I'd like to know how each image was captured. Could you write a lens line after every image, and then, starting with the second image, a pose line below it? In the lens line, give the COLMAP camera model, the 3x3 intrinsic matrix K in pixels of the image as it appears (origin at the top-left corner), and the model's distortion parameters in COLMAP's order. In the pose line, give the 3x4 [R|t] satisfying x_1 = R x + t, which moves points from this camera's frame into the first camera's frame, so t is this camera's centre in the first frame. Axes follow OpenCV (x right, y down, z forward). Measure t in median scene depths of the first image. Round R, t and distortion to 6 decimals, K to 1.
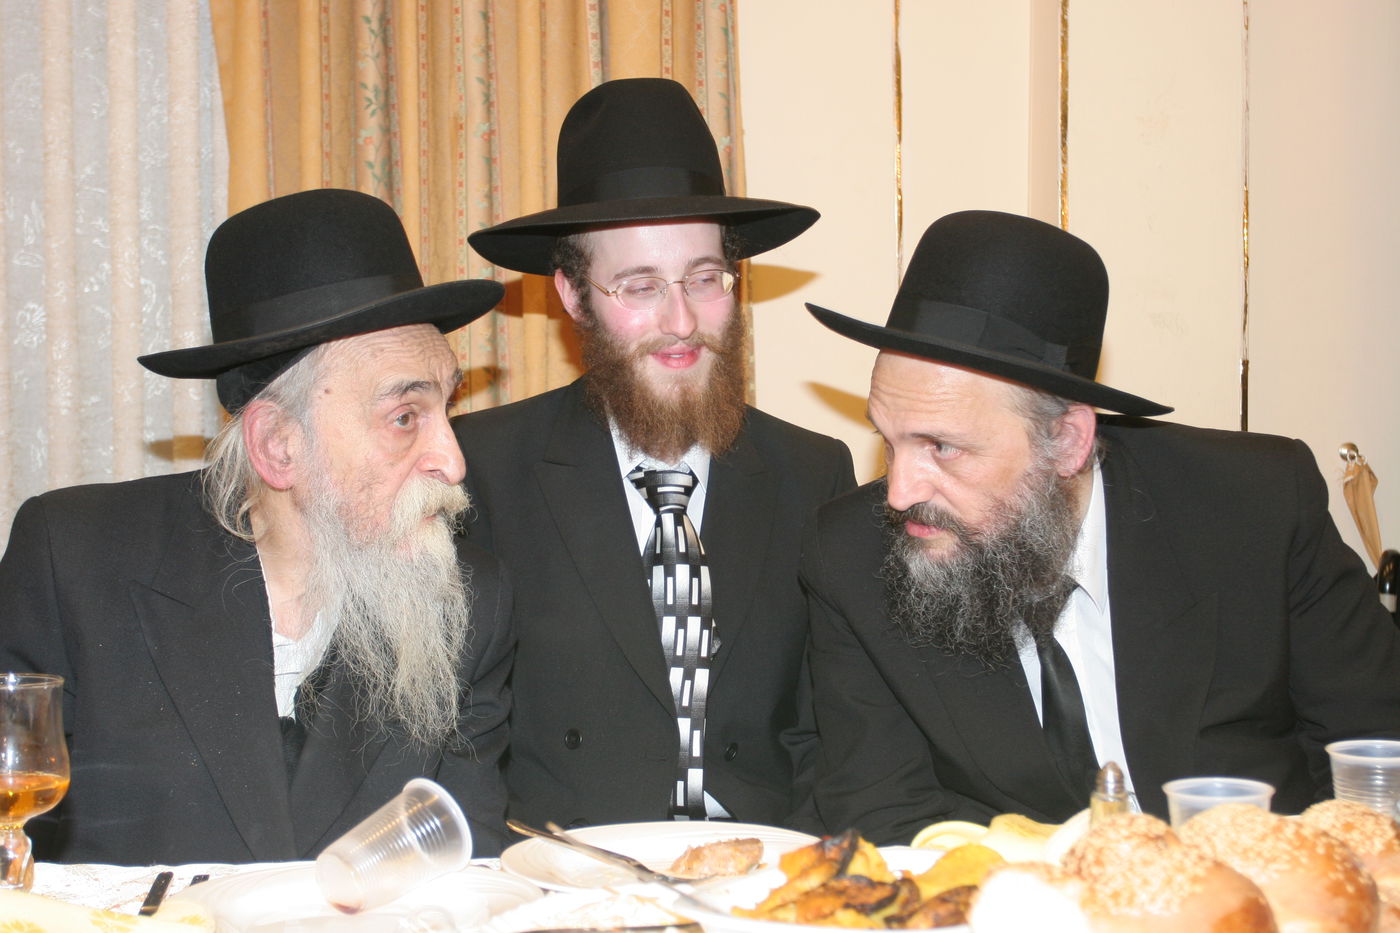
lens RADIAL K [[2127.5, 0, 700.0], [0, 2127.5, 466.5], [0, 0, 1]] dist [-0.021076, 0.020715]
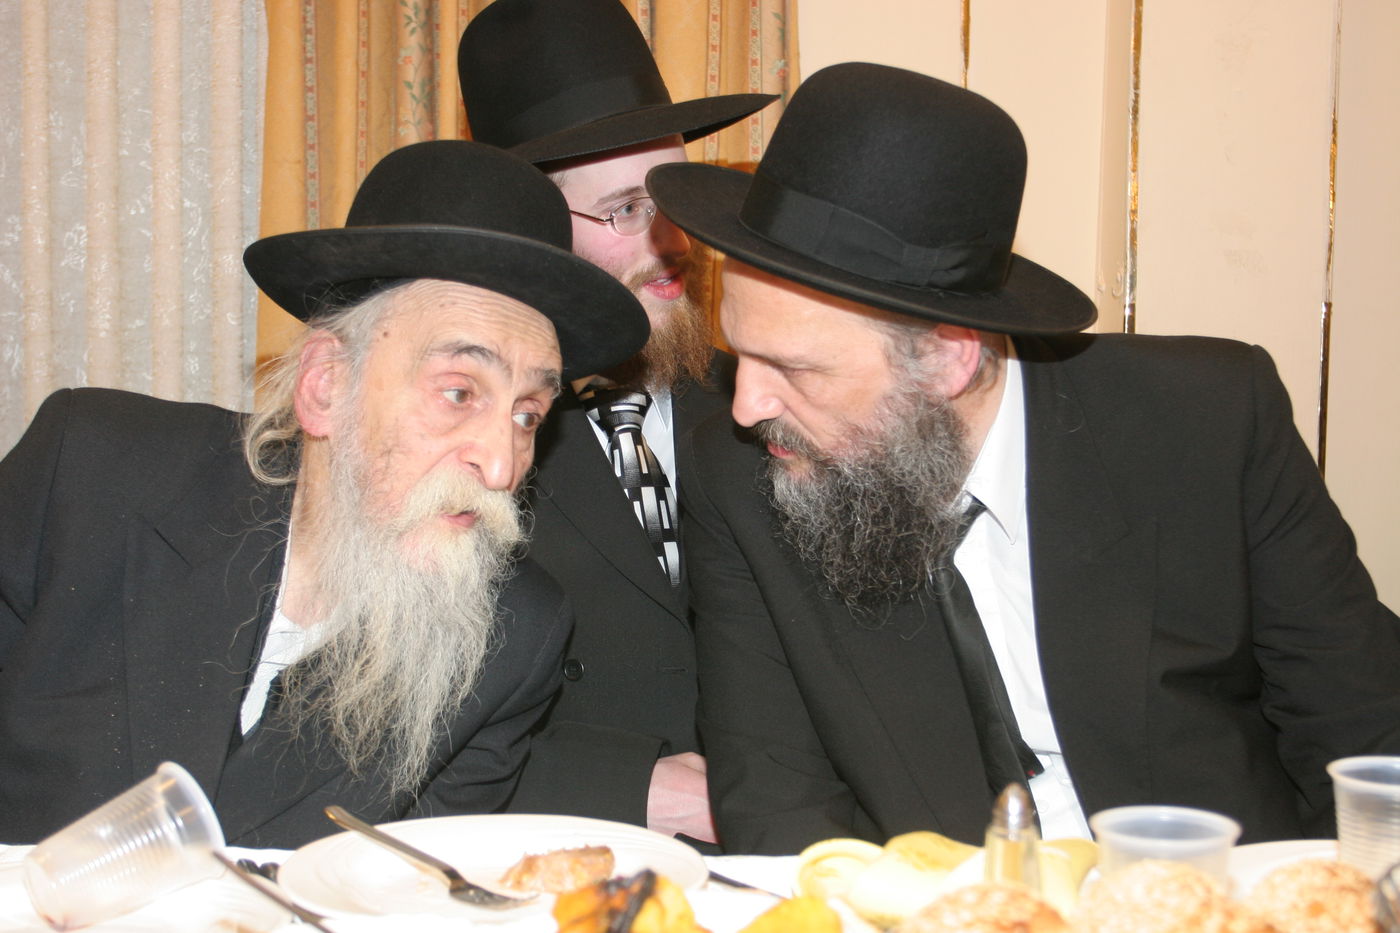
lens RADIAL K [[1898.1, 0, 700.0], [0, 1898.1, 466.5], [0, 0, 1]] dist [-0.031608, -0.000668]
pose [[0.995056, 0.025653, -0.095947, 0.063593], [-0.023059, 0.999341, 0.028050, 0.004670], [0.096604, -0.025699, 0.994991, 0.145919]]
